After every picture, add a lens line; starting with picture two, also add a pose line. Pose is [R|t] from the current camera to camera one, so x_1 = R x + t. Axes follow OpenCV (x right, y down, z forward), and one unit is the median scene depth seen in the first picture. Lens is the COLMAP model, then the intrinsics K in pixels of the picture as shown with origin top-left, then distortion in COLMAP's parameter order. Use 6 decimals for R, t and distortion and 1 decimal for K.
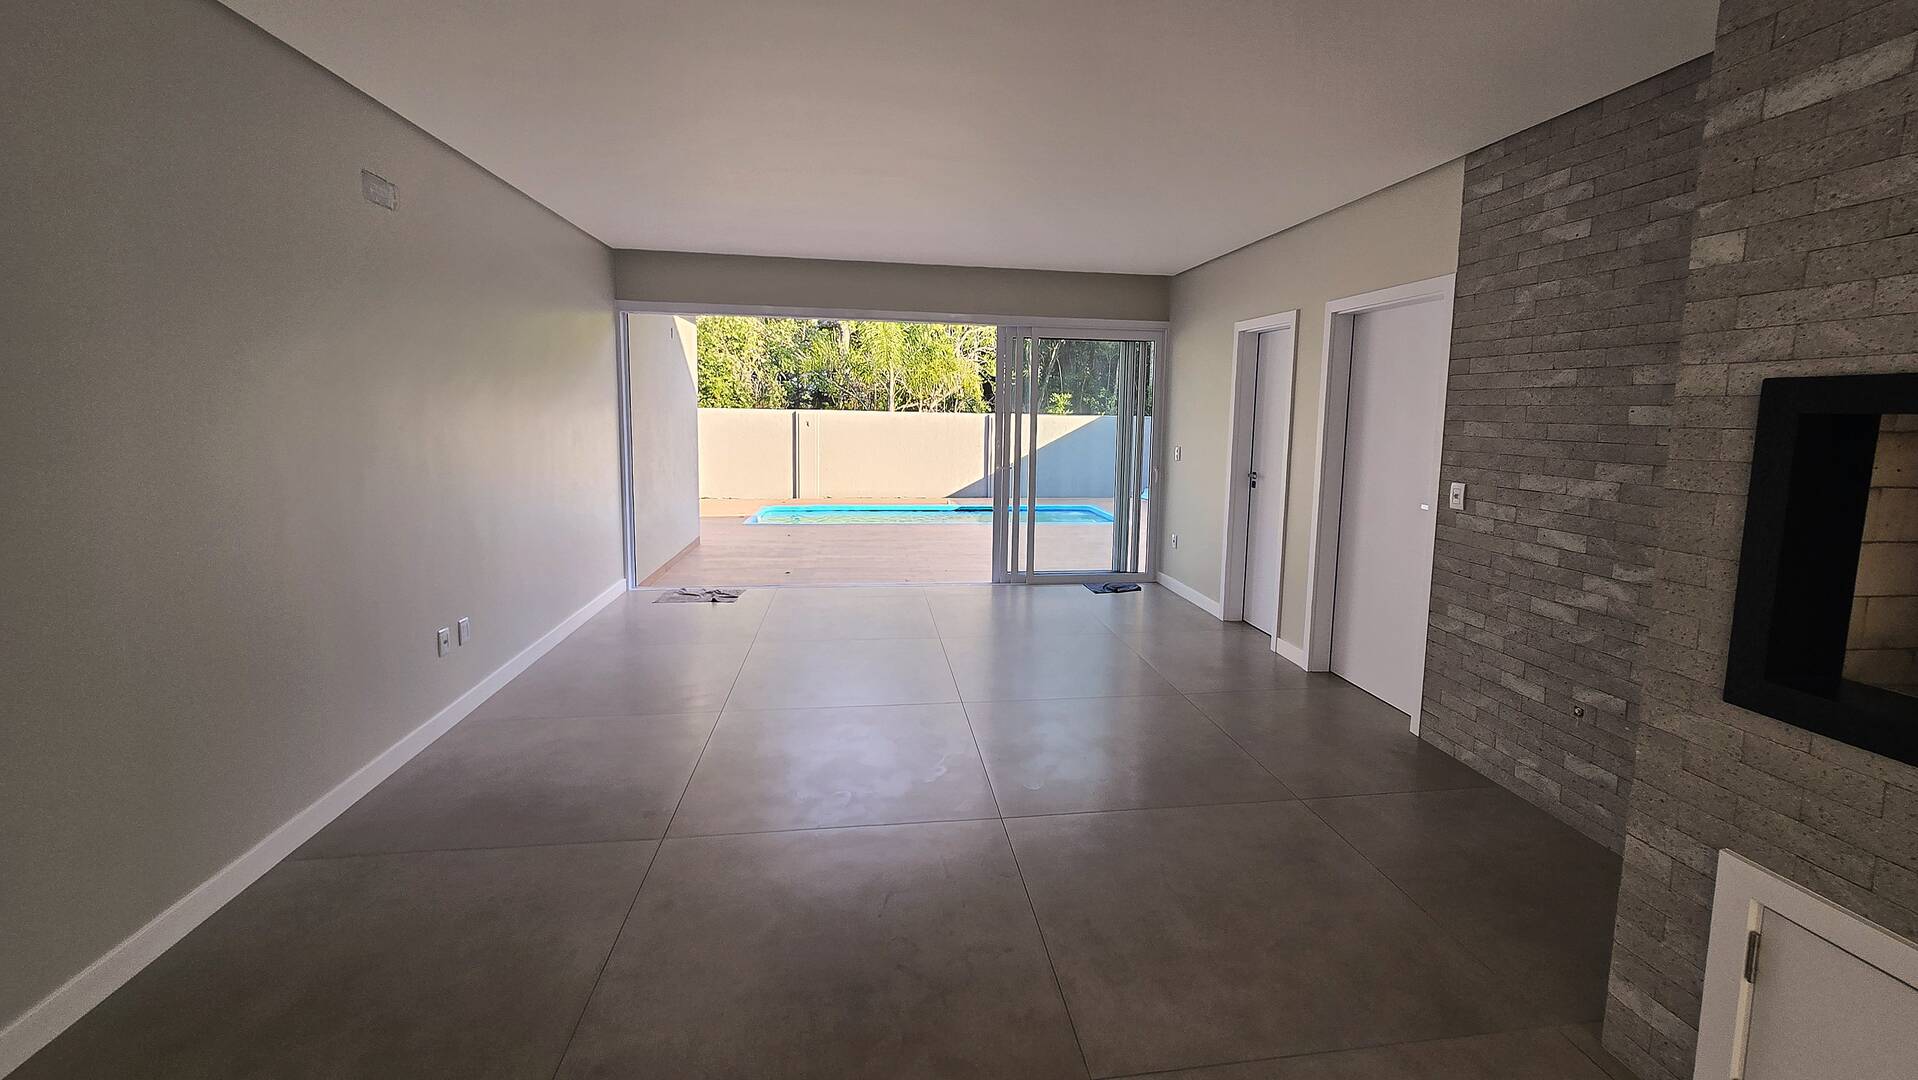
lens RADIAL K [[787.4, 0, 979.6], [0, 787.4, 497.1], [0, 0, 1]] dist [-0.004856, 0.000614]
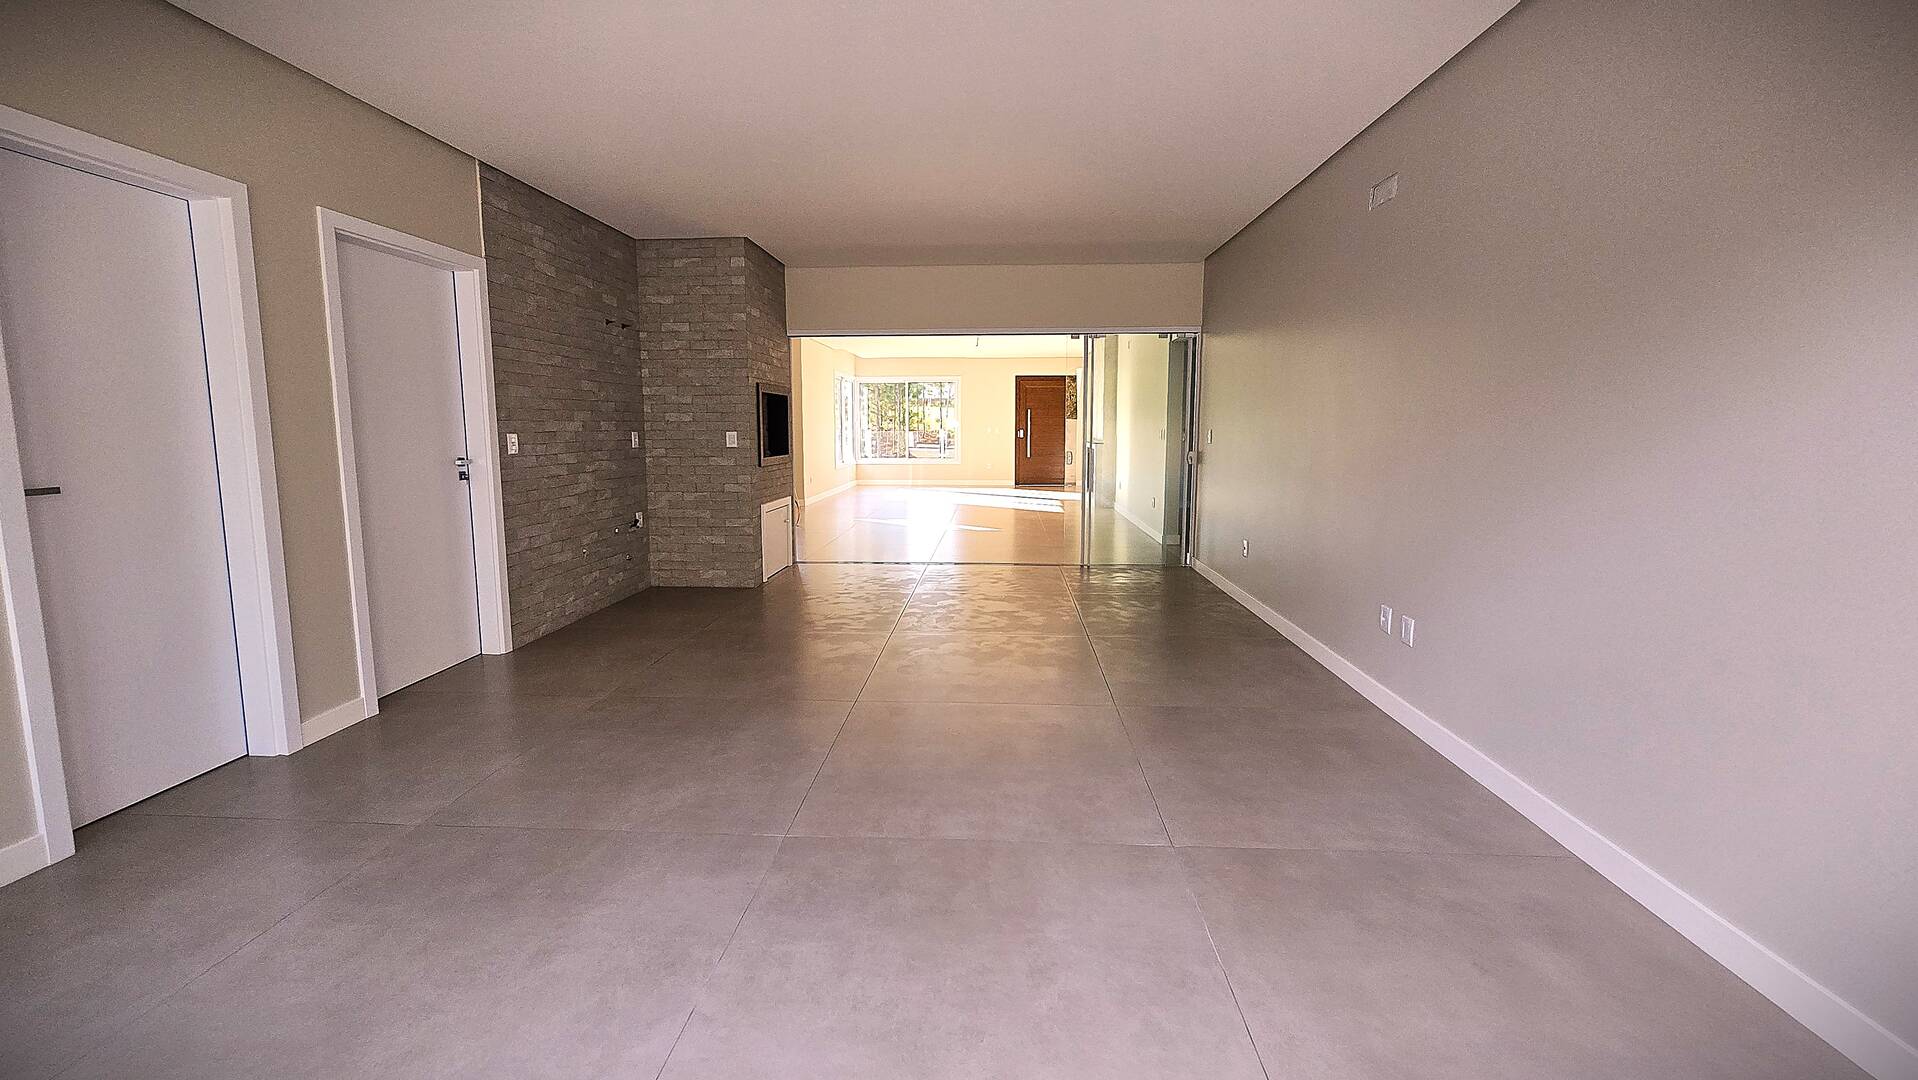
lens RADIAL K [[787.4, 0, 957.9], [0, 787.4, 520.8], [0, 0, 1]] dist [-0.004856, 0.000614]
pose [[-0.979686, -0.039865, 0.196534, -0.380508], [0.006777, 0.972900, 0.231126, -0.181975], [-0.200422, 0.227763, -0.952867, 2.252150]]
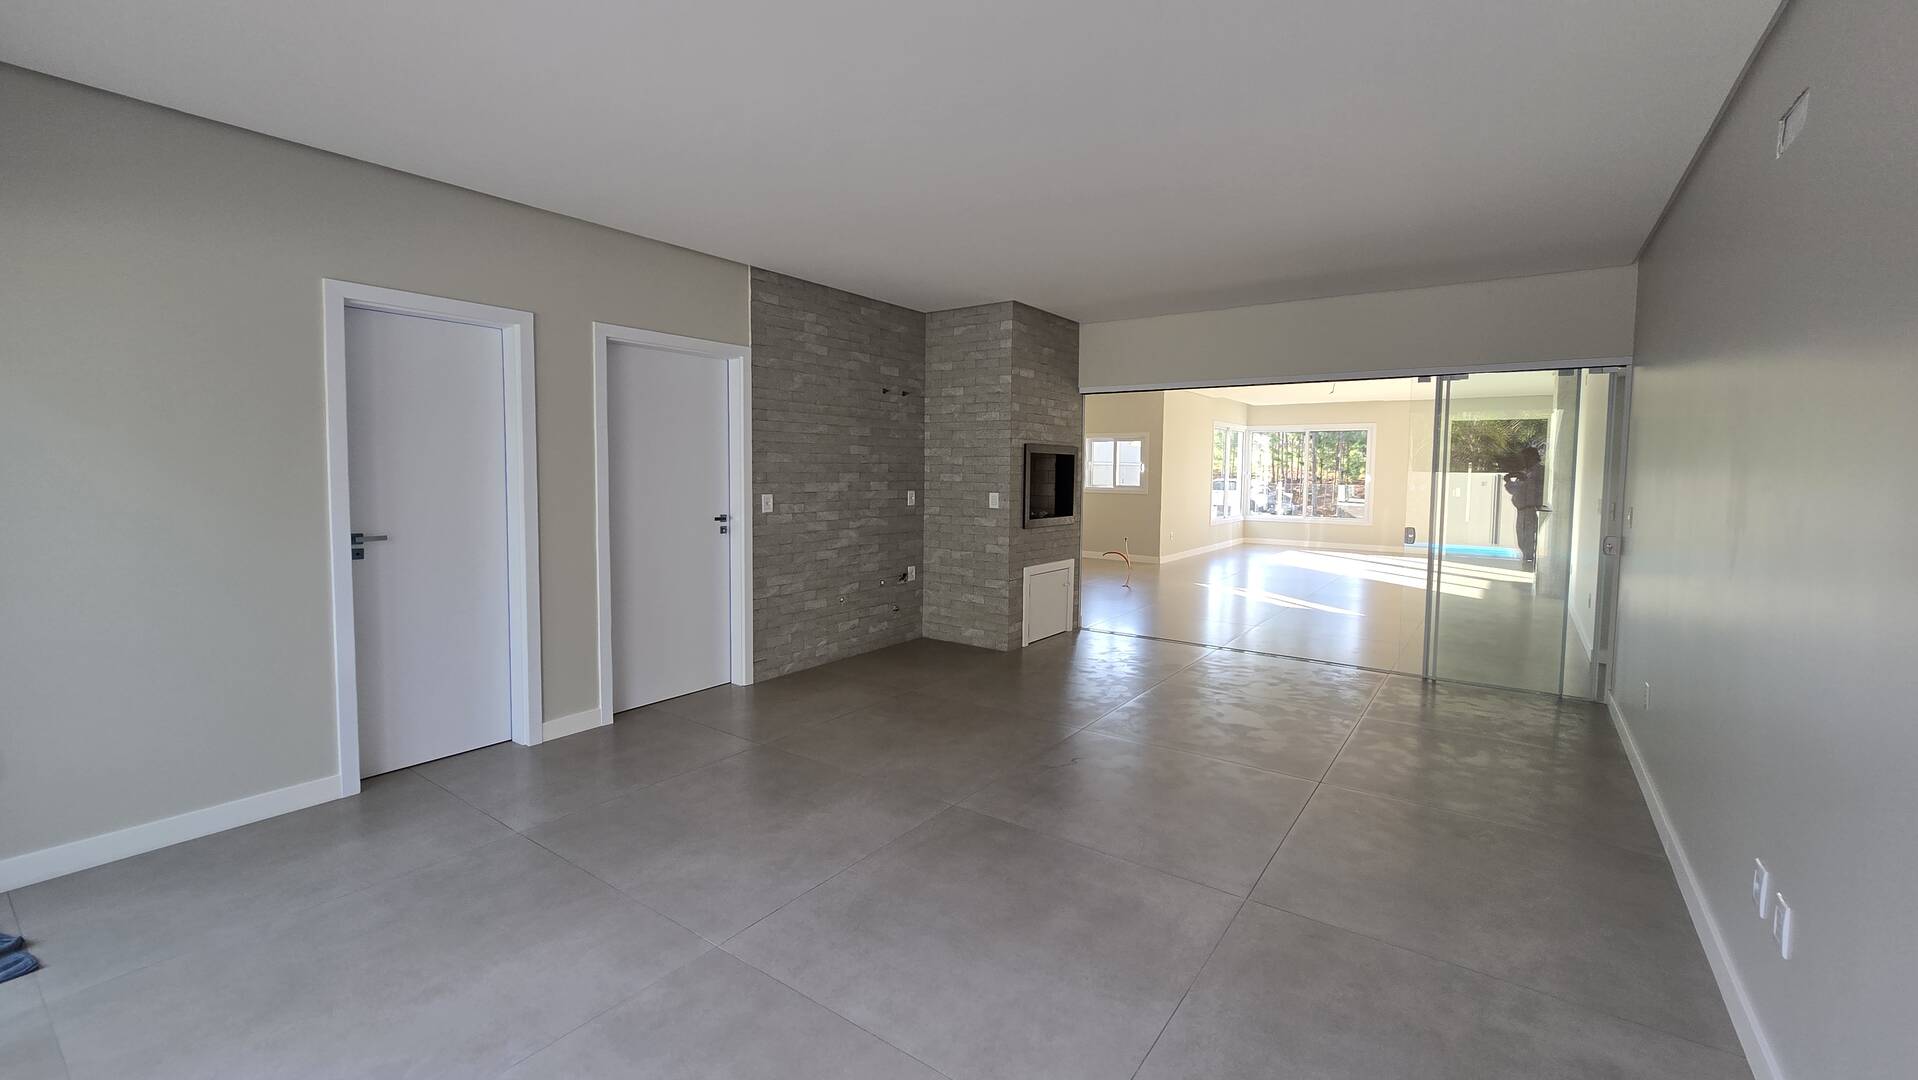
lens RADIAL K [[787.4, 0, 957.0], [0, 787.4, 513.0], [0, 0, 1]] dist [-0.004856, 0.000614]
pose [[-0.720126, -0.063806, 0.690904, -0.707417], [0.054963, 0.987388, 0.148474, -0.194605], [-0.691663, 0.144894, -0.707536, 1.926923]]
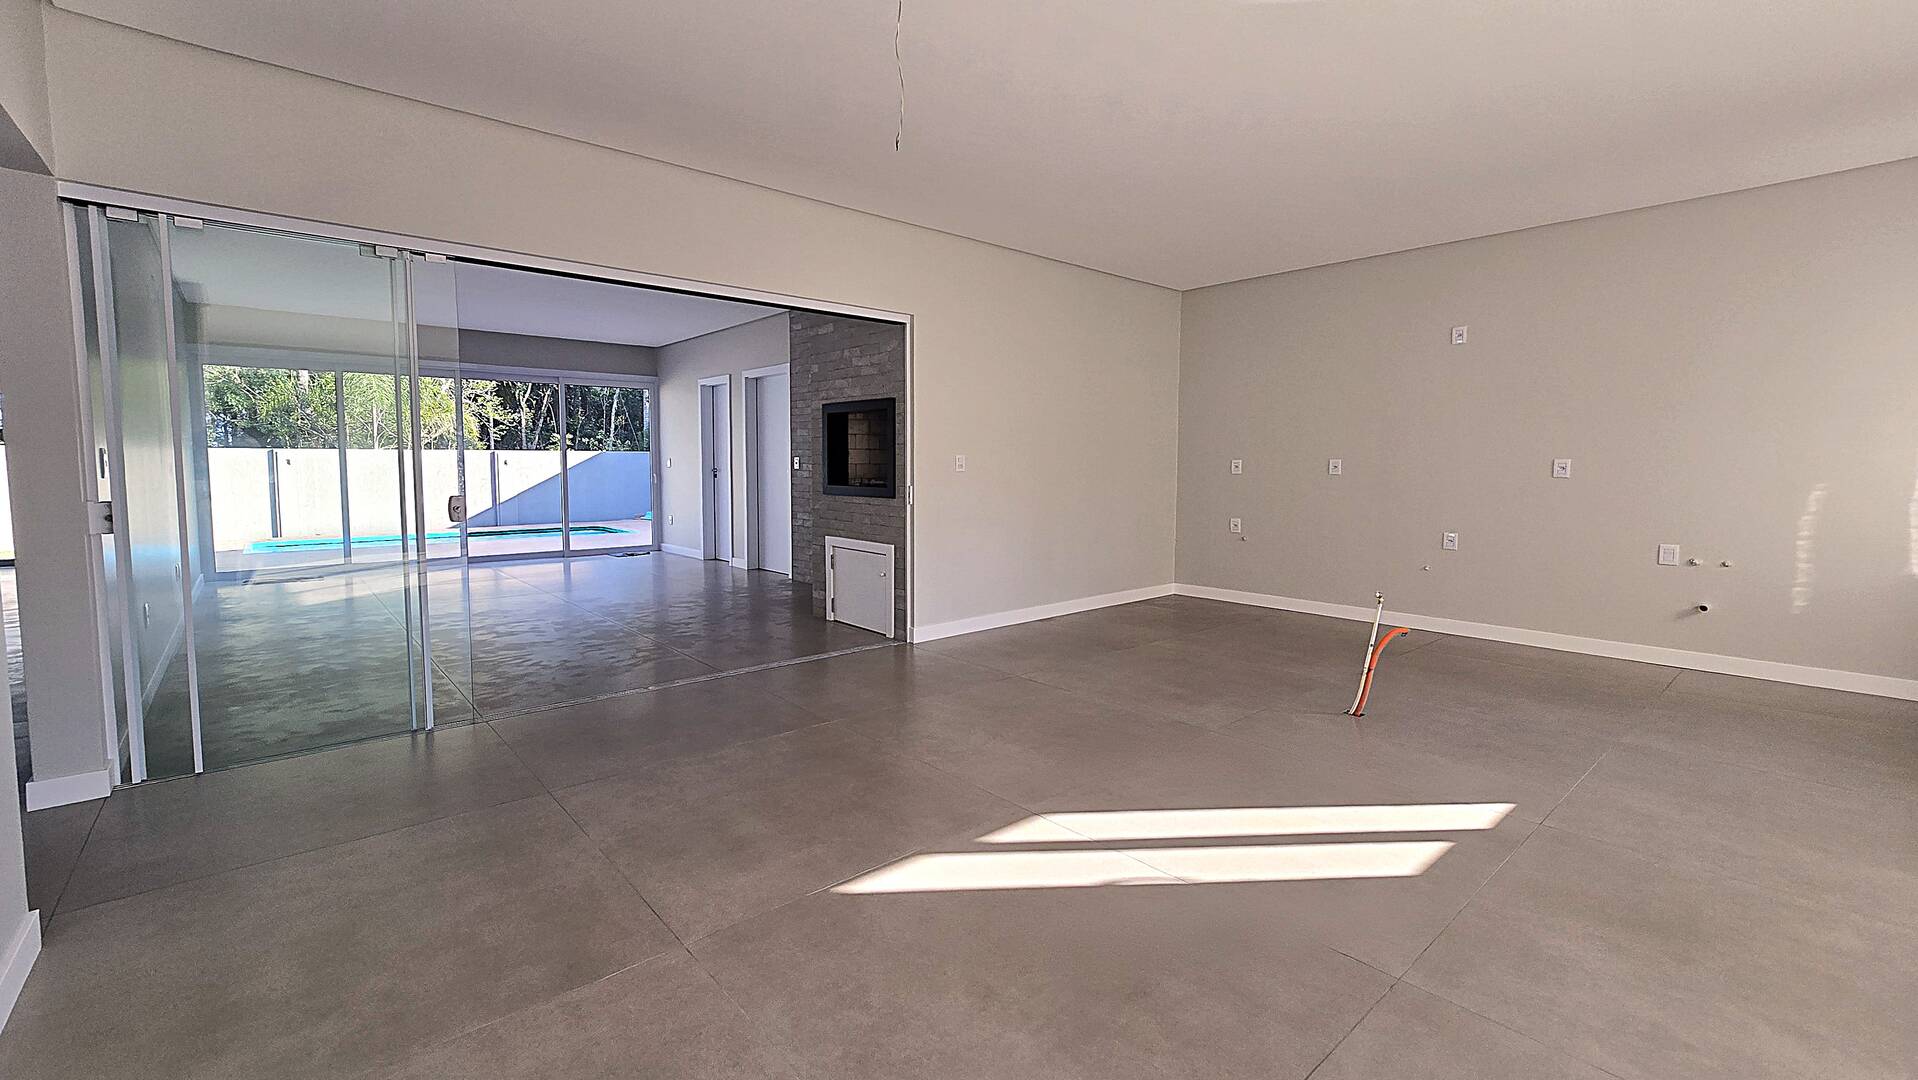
lens RADIAL K [[787.4, 0, 925.7], [0, 787.4, 506.9], [0, 0, 1]] dist [-0.004856, 0.000614]
pose [[0.849617, -0.045972, 0.525393, -0.271113], [0.071727, 0.997010, -0.028751, 0.227010], [-0.522500, 0.062112, 0.850374, -1.143502]]
